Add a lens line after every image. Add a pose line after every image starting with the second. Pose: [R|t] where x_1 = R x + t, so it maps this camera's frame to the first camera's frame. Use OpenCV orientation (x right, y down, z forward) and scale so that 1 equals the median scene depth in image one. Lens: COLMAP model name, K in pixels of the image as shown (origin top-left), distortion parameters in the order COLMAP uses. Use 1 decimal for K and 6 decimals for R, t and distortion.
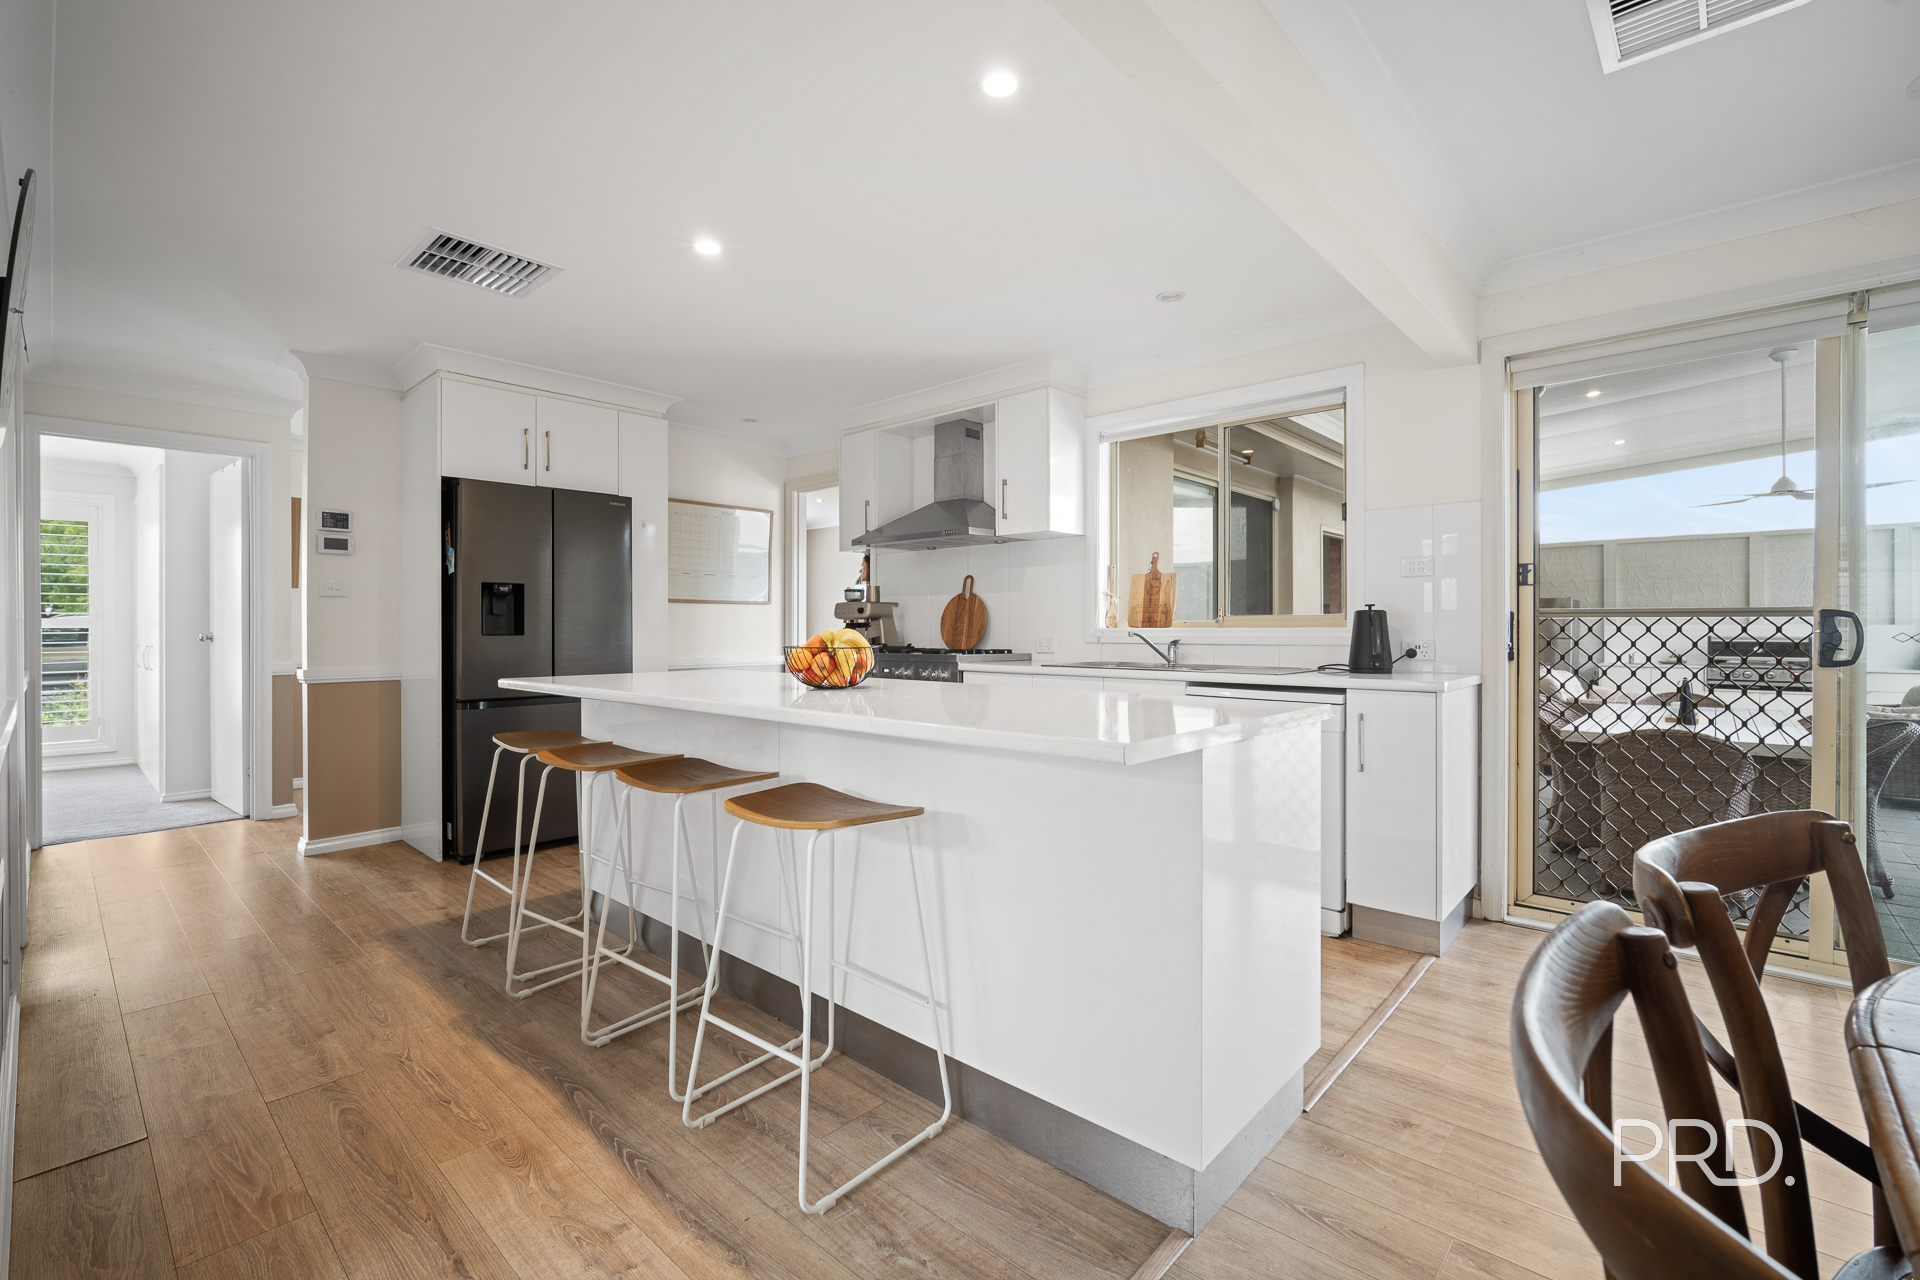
lens RADIAL K [[837.6, 0, 960.0], [0, 837.6, 629.5], [0, 0, 1]] dist [-0.003563, 0.000260]
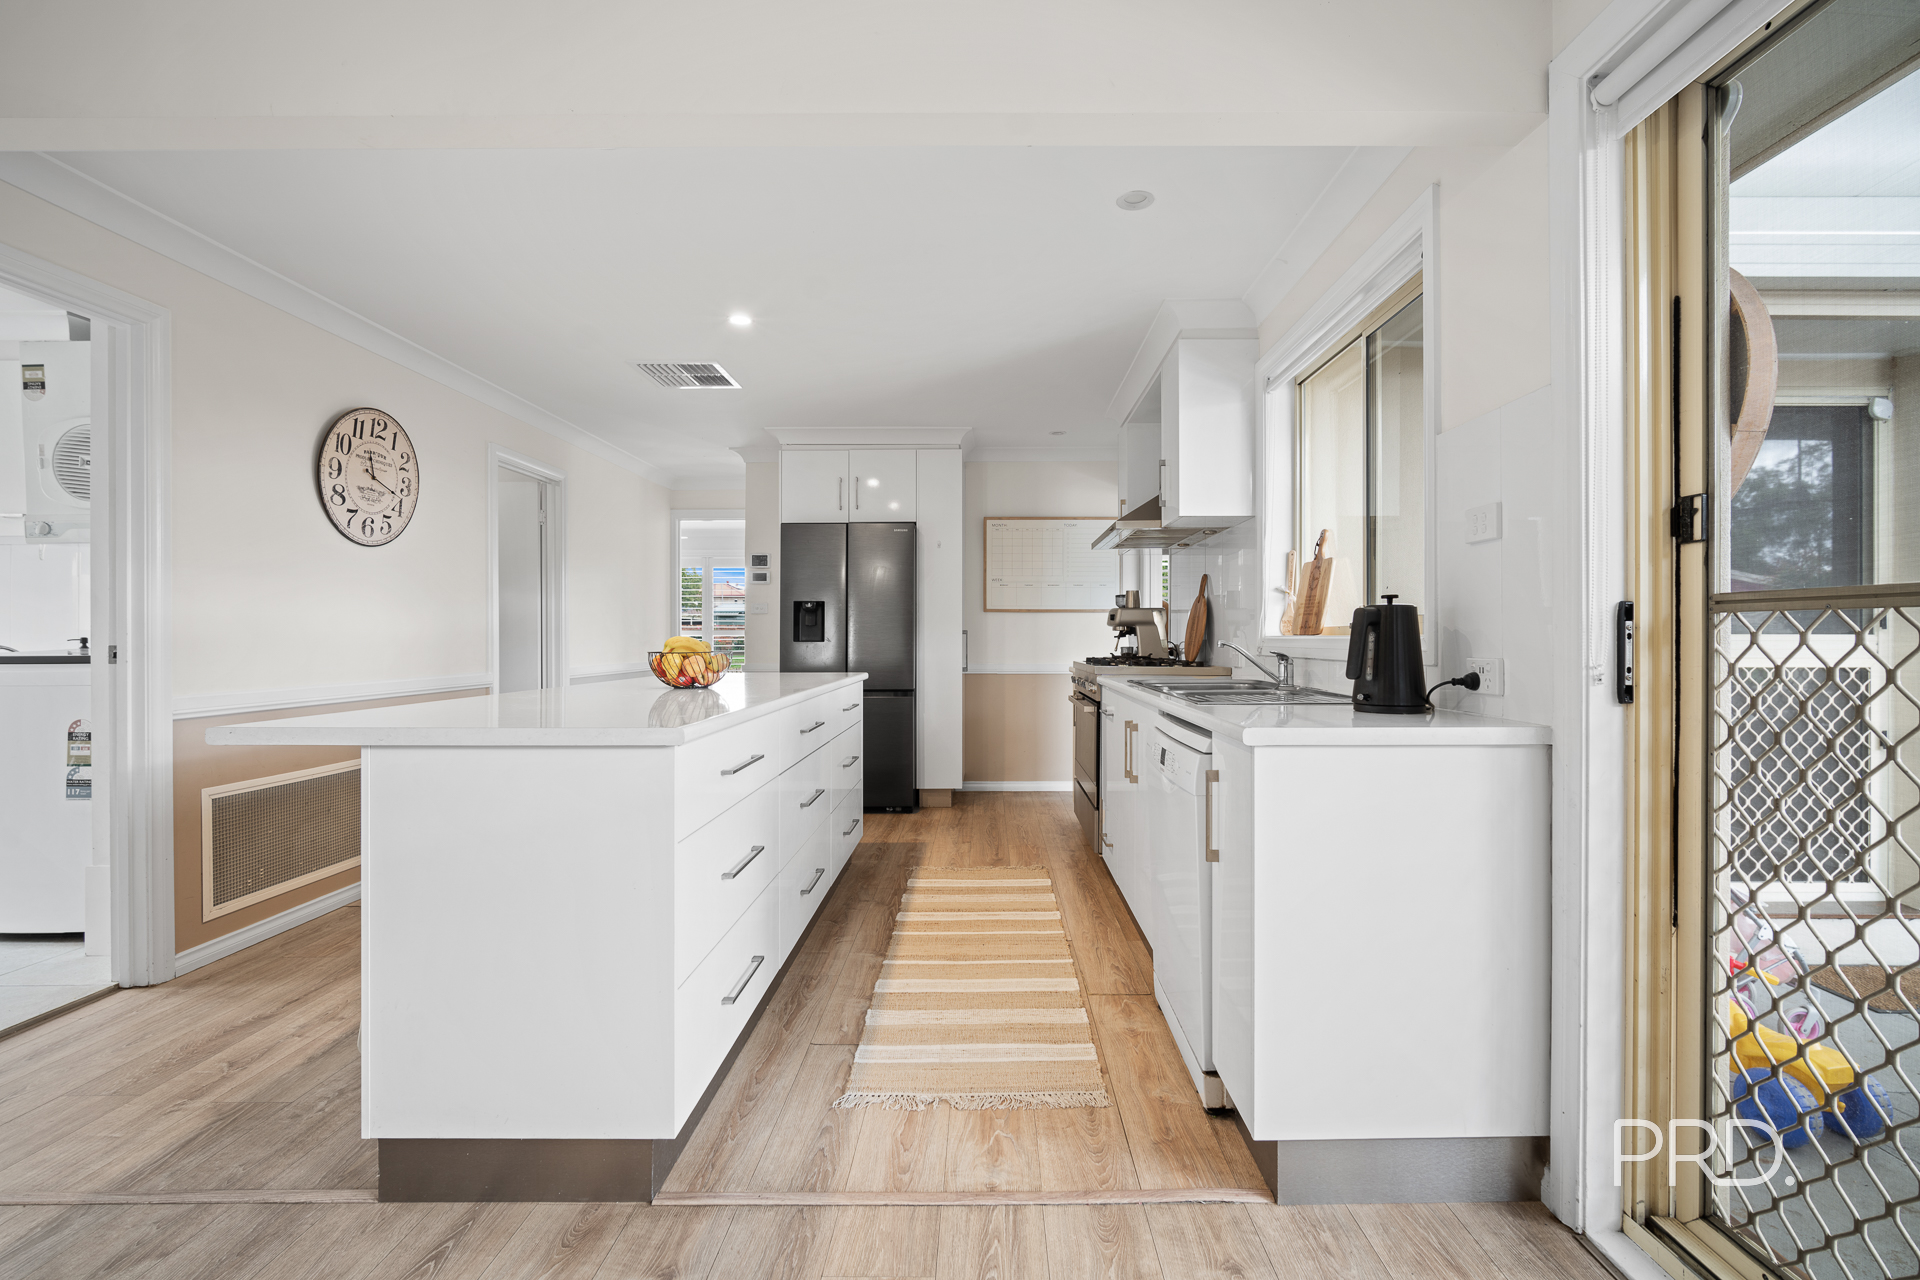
lens RADIAL K [[857.8, 0, 1012.3], [0, 857.8, 635.0], [0, 0, 1]] dist [-0.001531, -0.000071]
pose [[0.674865, -0.000092, -0.737941, 0.753258], [-0.003628, 0.999987, -0.003443, 0.001064], [0.737932, 0.005000, 0.674856, 0.393136]]
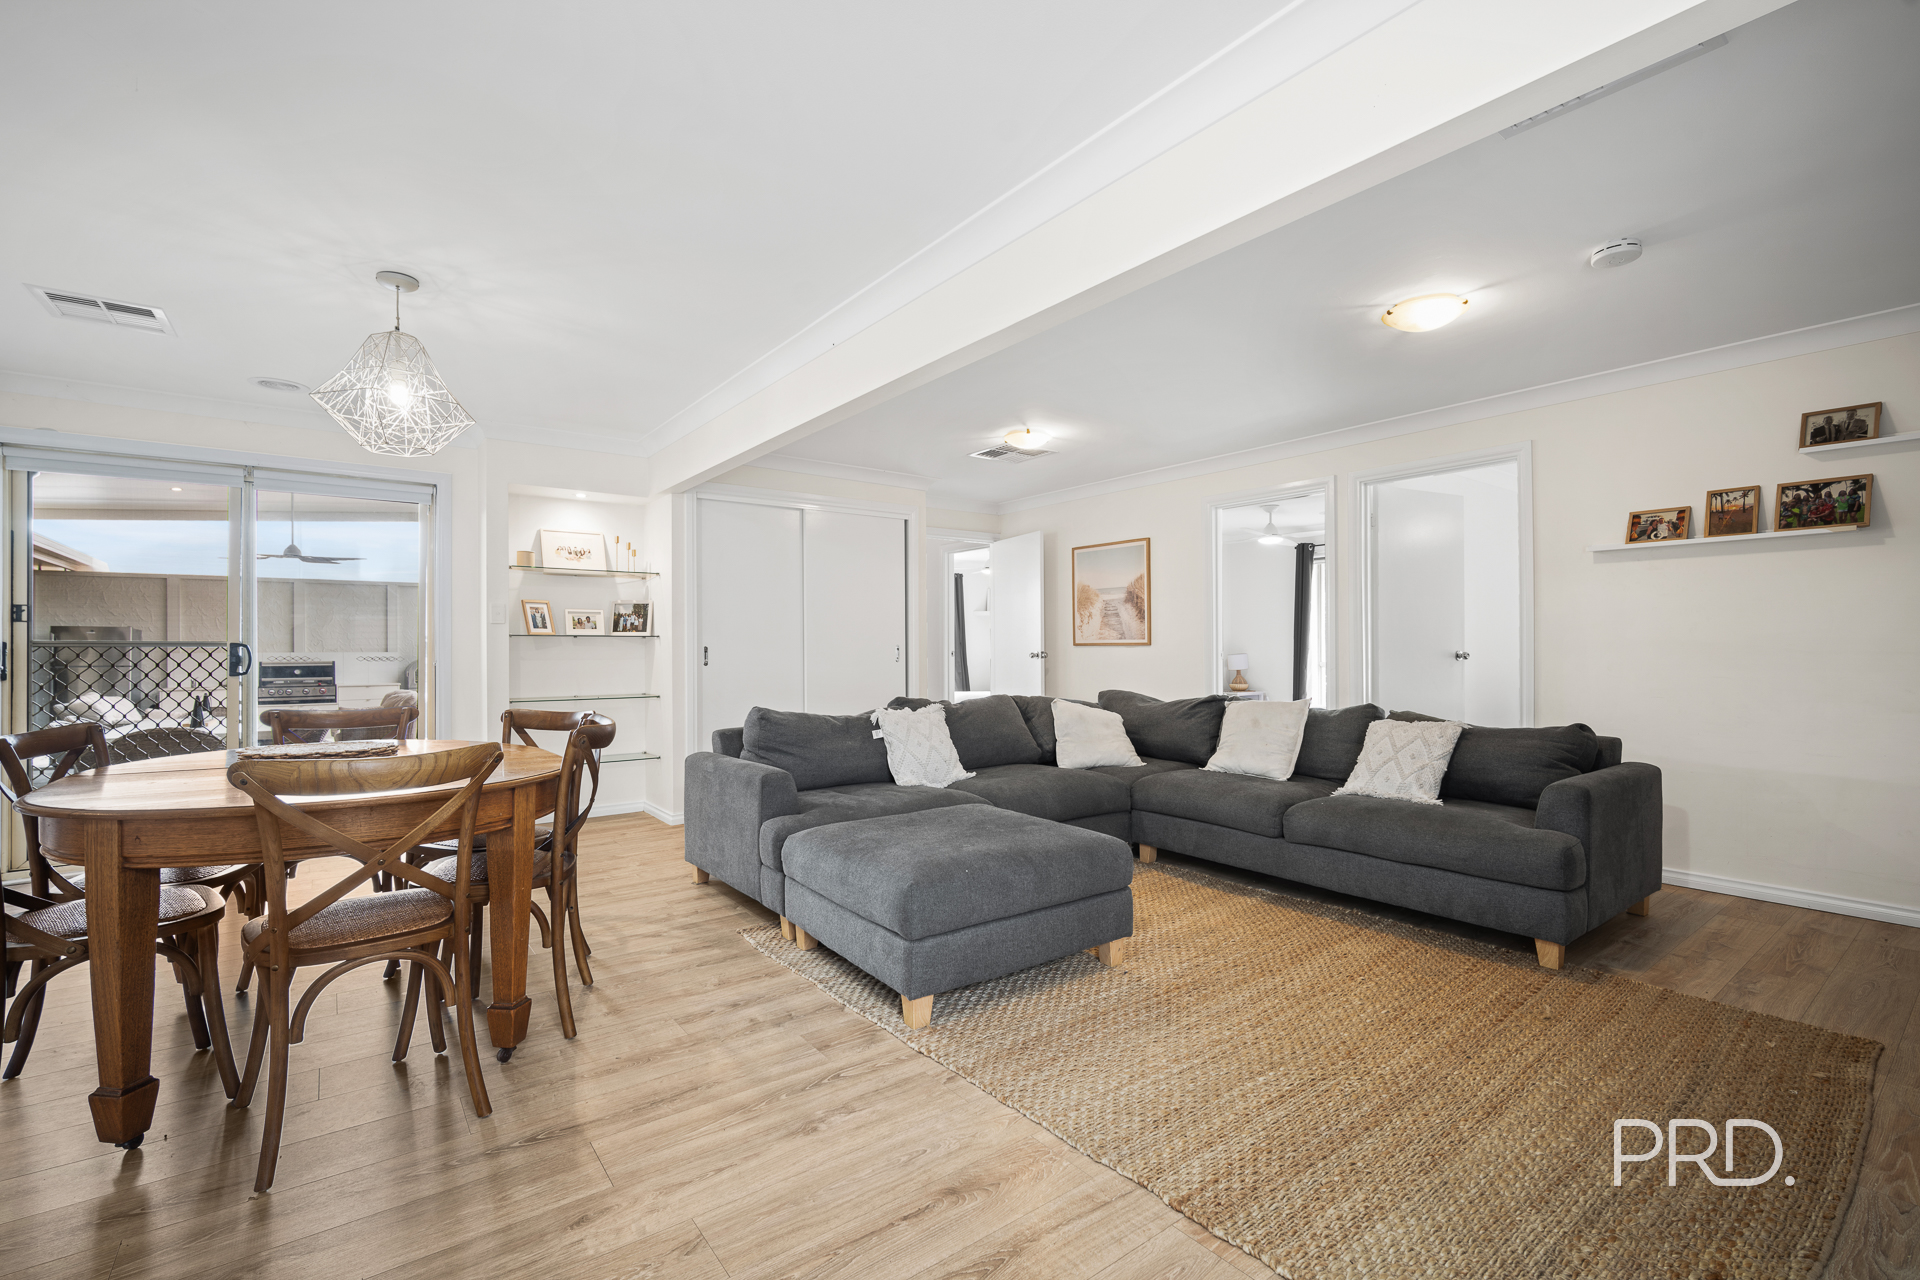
lens RADIAL K [[837.6, 0, 960.0], [0, 837.6, 629.5], [0, 0, 1]] dist [-0.003563, 0.000260]
pose [[0.183198, 0.022699, 0.982814, -0.303795], [0.011496, 0.999616, -0.025230, 0.007605], [-0.983009, 0.015920, 0.182867, -0.627615]]
